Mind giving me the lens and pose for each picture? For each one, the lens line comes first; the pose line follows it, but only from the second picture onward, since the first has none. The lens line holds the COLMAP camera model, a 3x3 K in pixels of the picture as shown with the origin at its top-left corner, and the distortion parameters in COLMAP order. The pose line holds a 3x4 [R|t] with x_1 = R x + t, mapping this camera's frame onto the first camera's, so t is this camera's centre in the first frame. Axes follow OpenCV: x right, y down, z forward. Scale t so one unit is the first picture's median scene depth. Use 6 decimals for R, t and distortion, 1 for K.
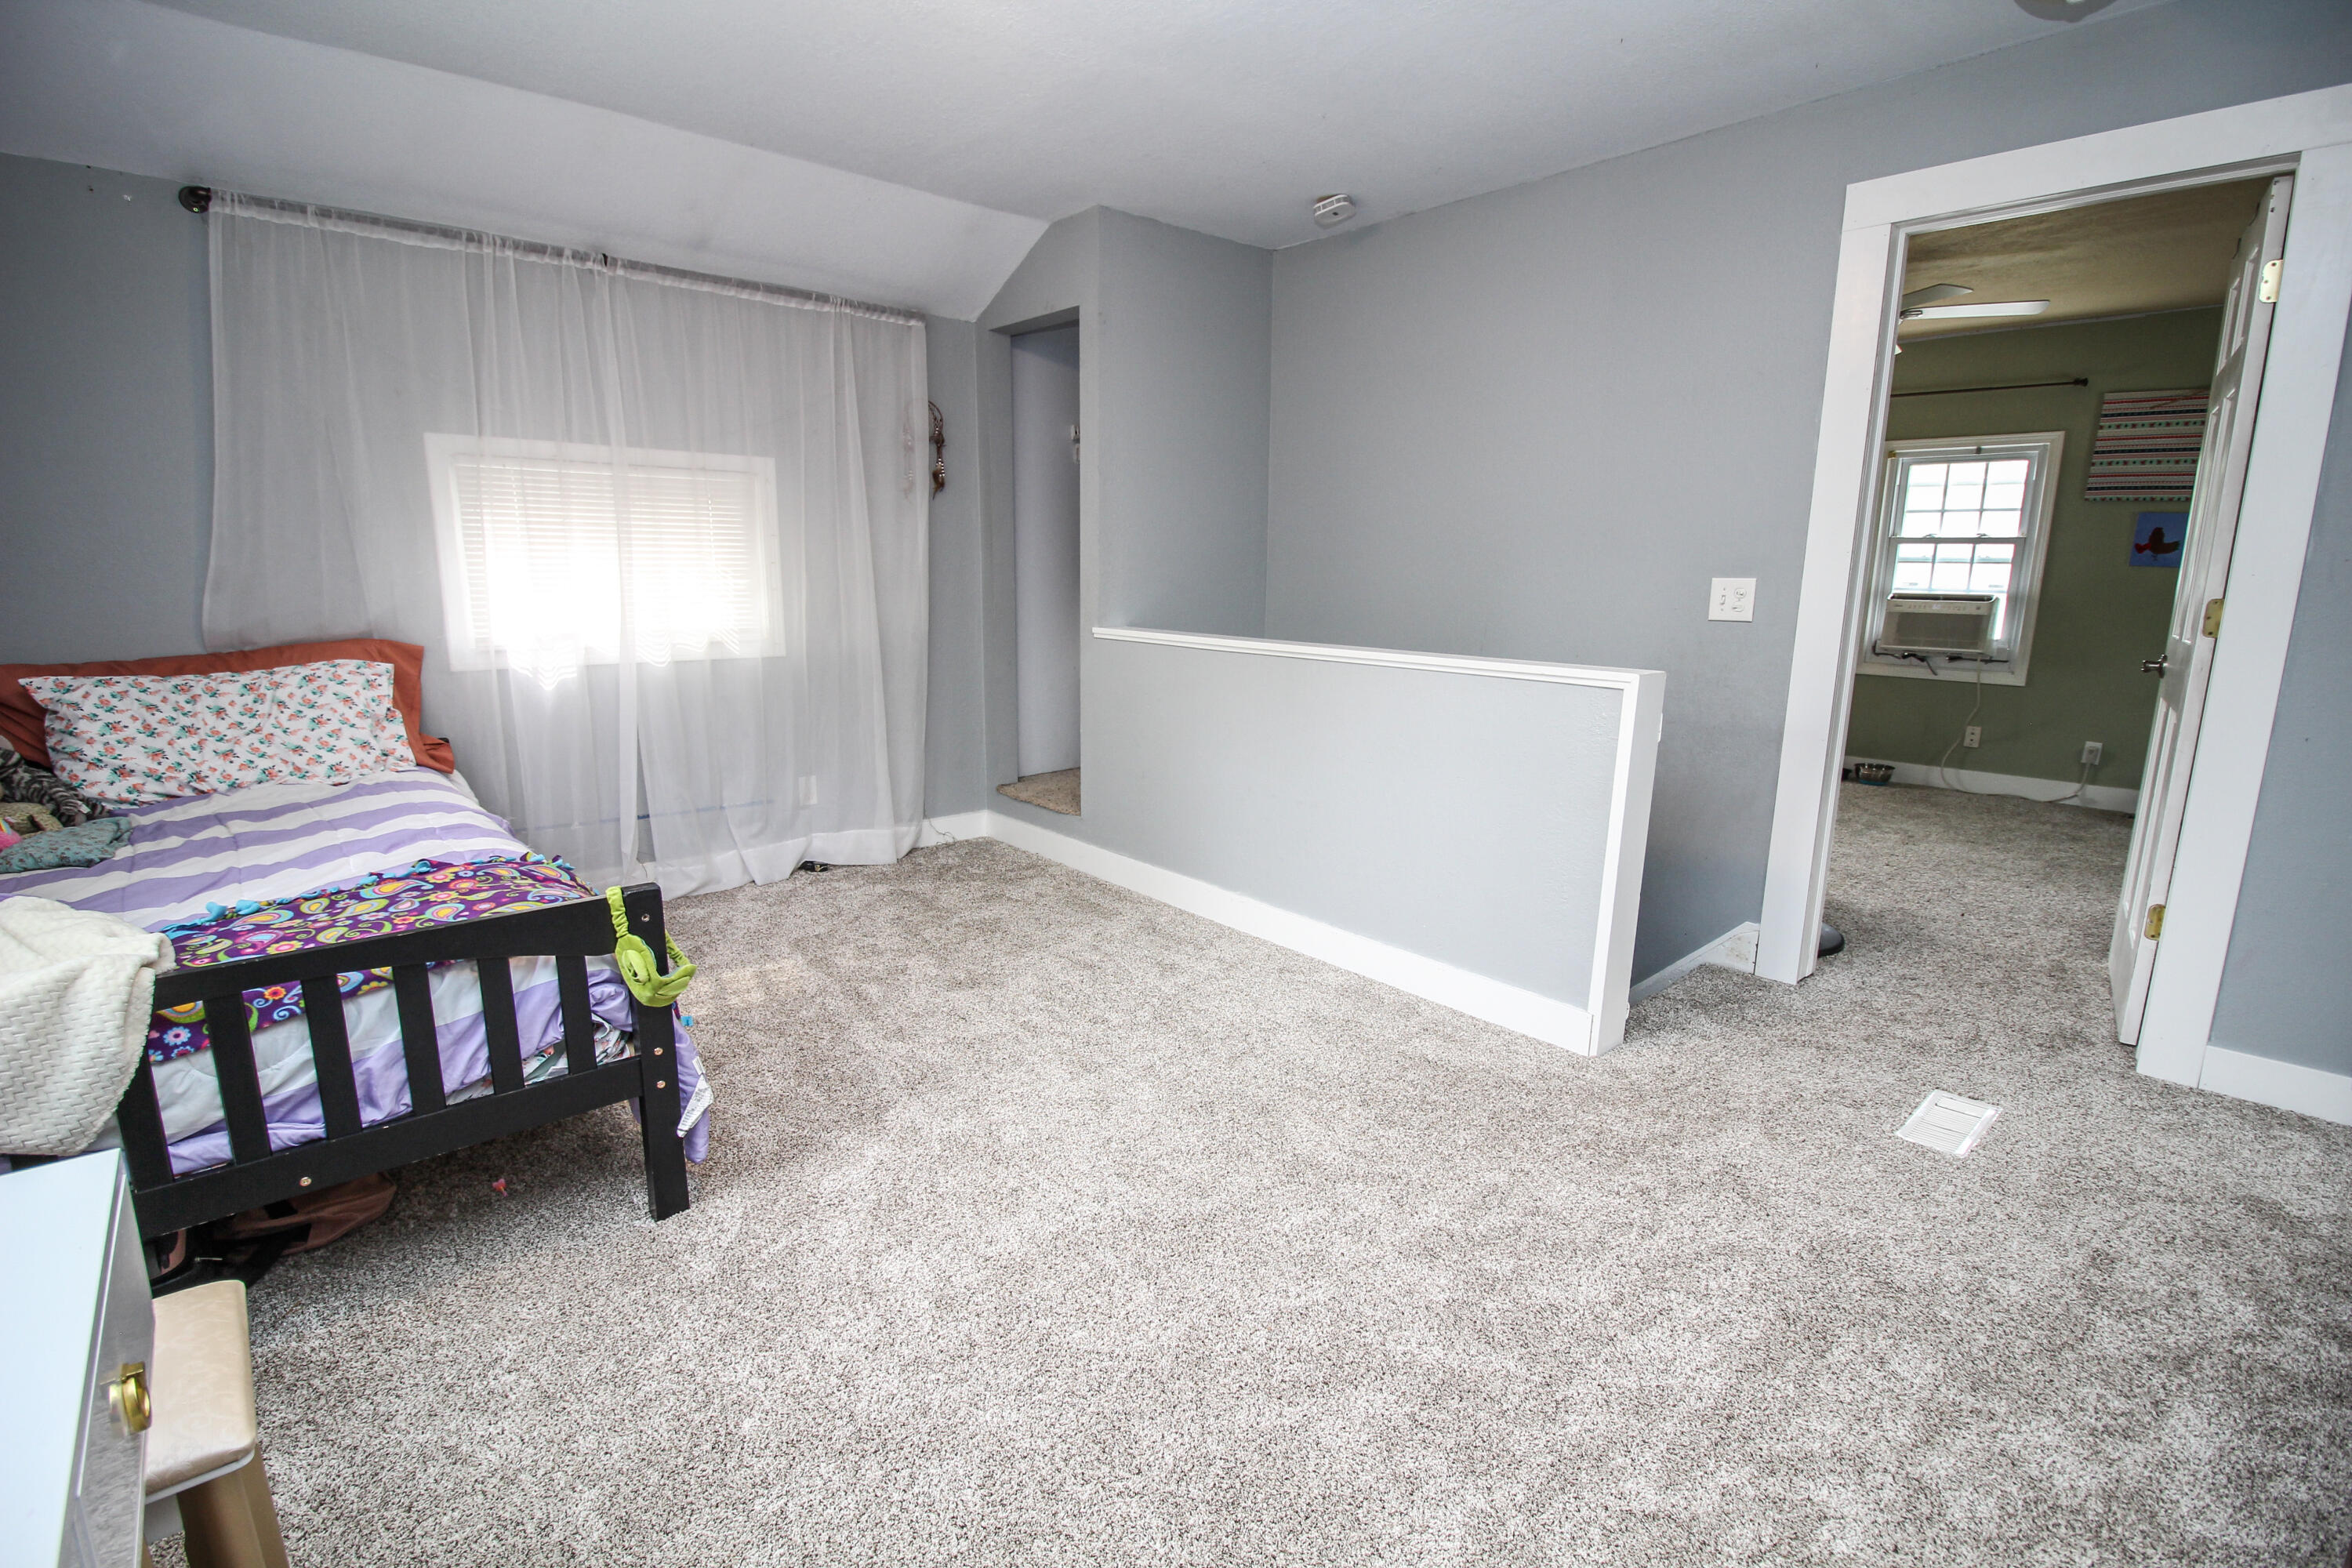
lens RADIAL K [[1087.1, 0, 1192.5], [0, 1087.1, 779.7], [0, 0, 1]] dist [-0.014309, -0.002323]
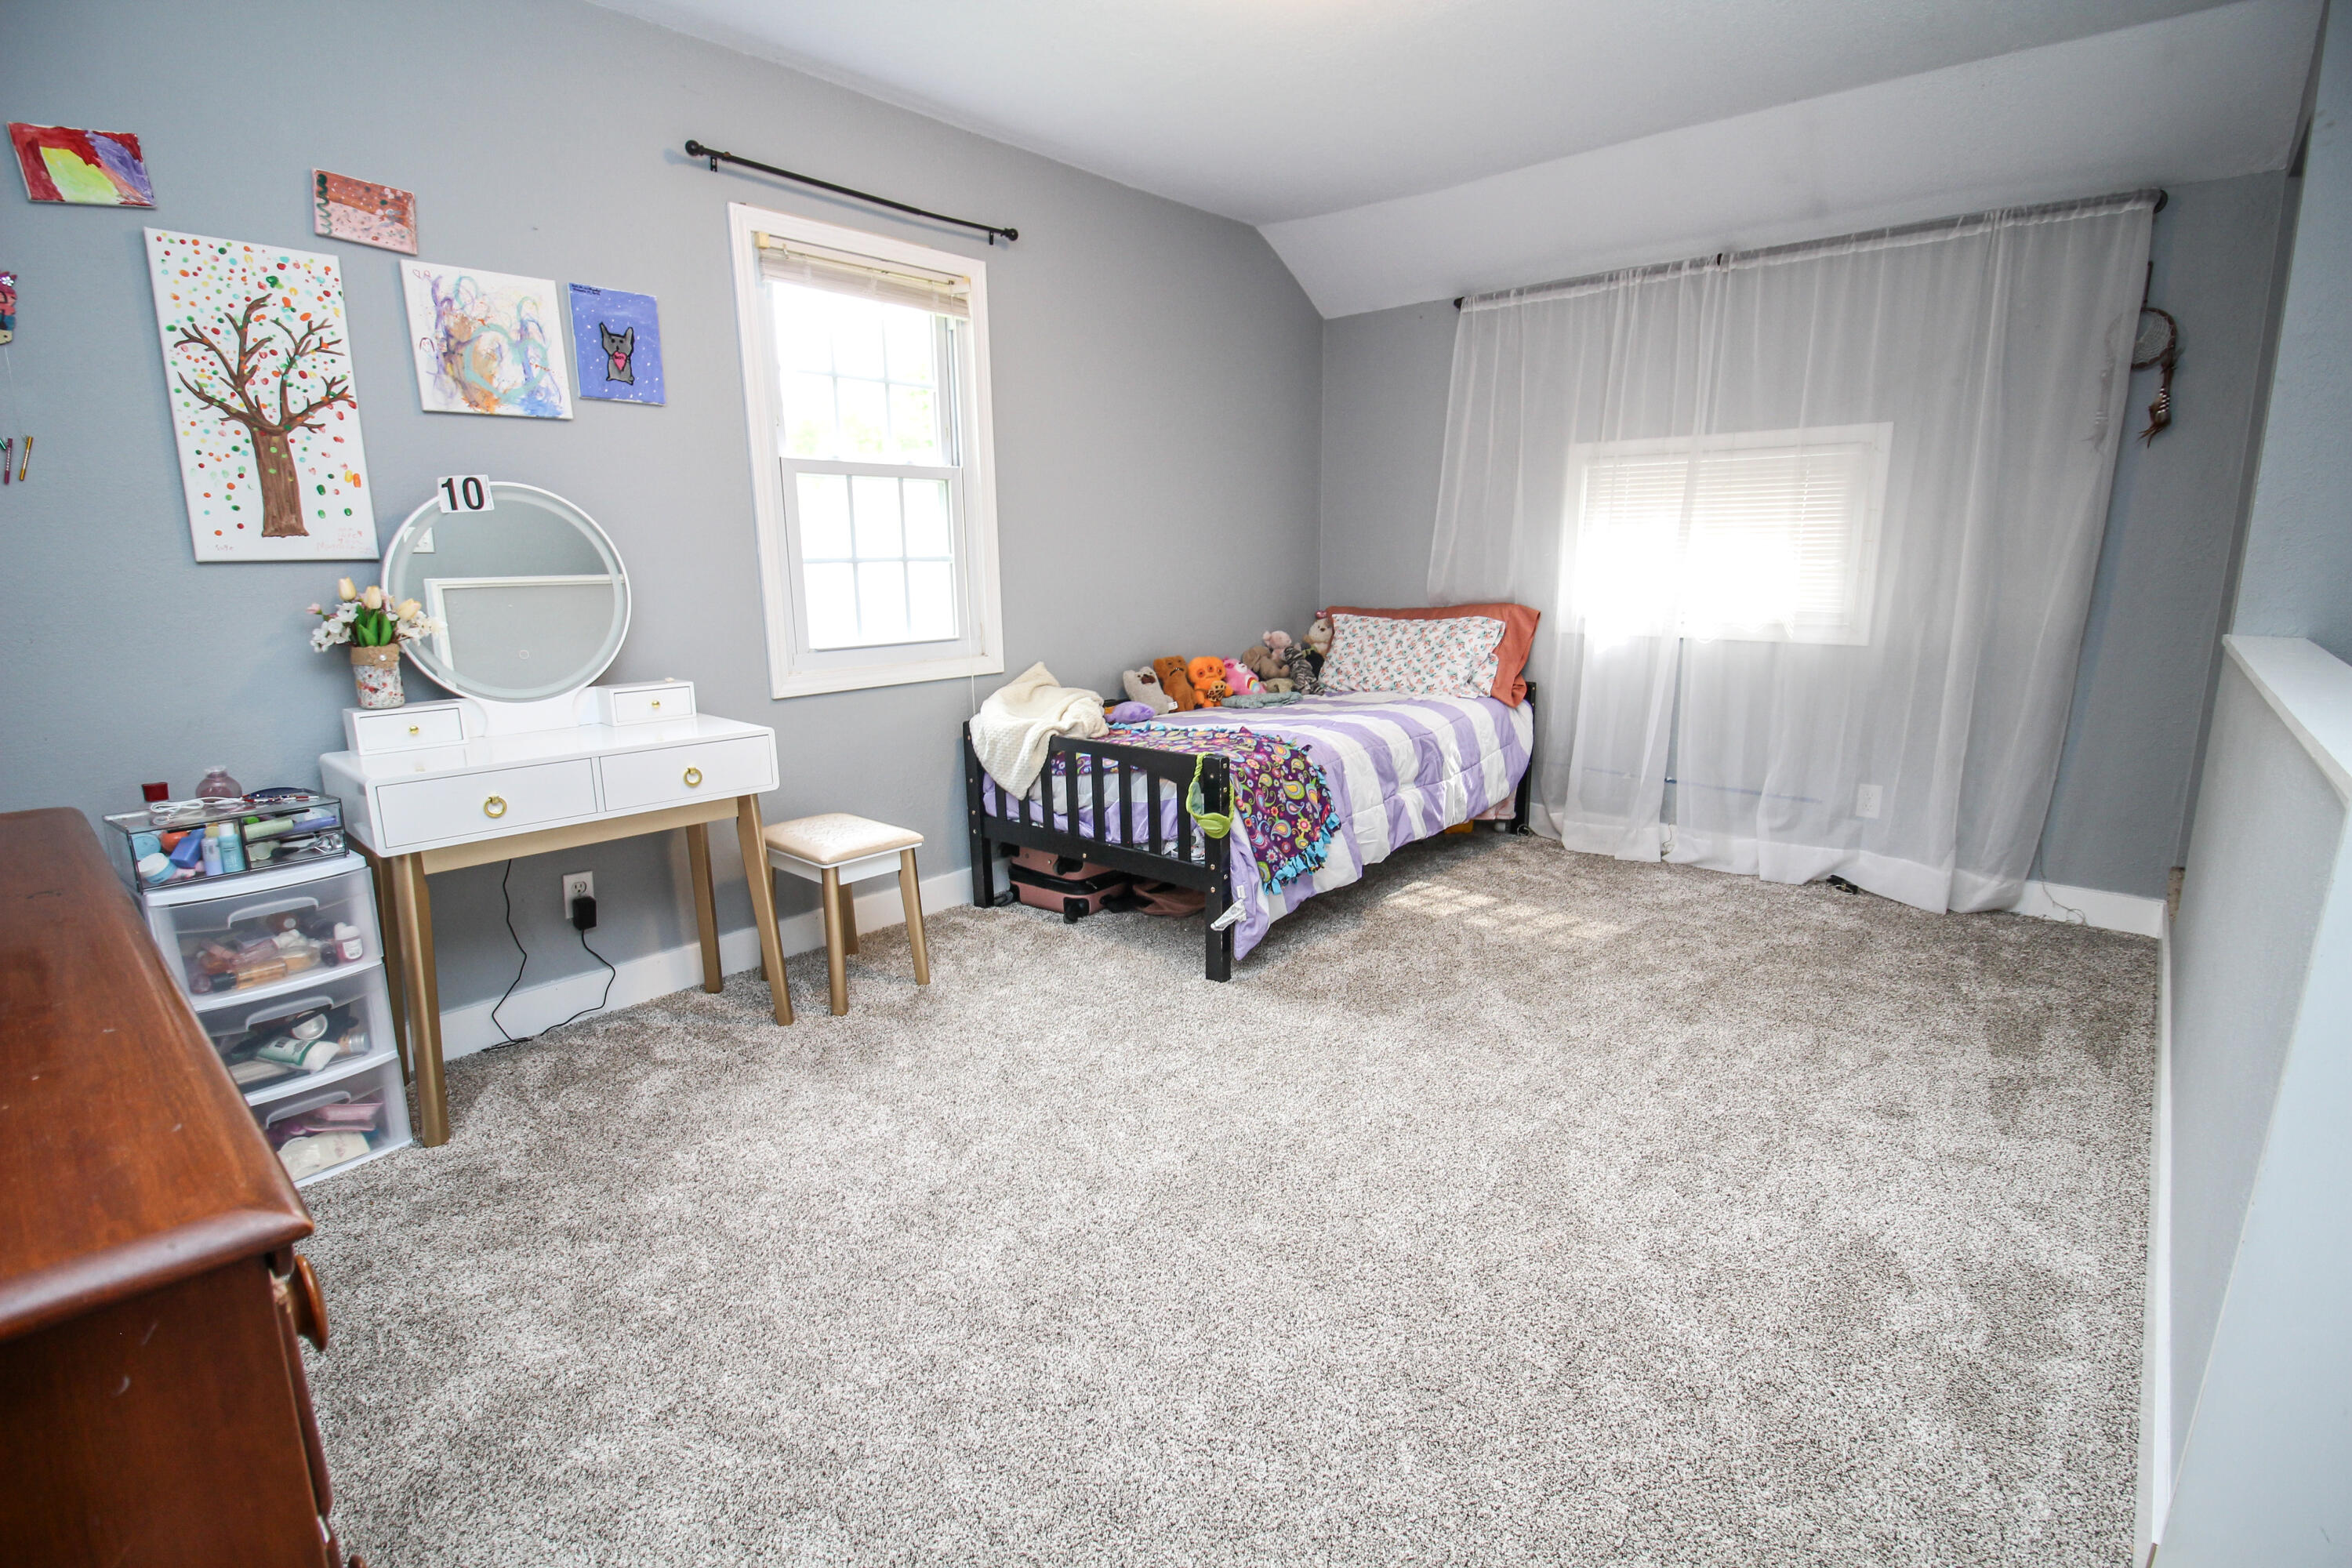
lens RADIAL K [[1087.1, 0, 1186.9], [0, 1087.1, 781.8], [0, 0, 1]] dist [-0.014309, -0.002323]
pose [[0.120504, 0.188733, -0.974607, 0.543490], [-0.184139, 0.968973, 0.164874, -0.060698], [0.975485, 0.159596, 0.151518, 0.414640]]
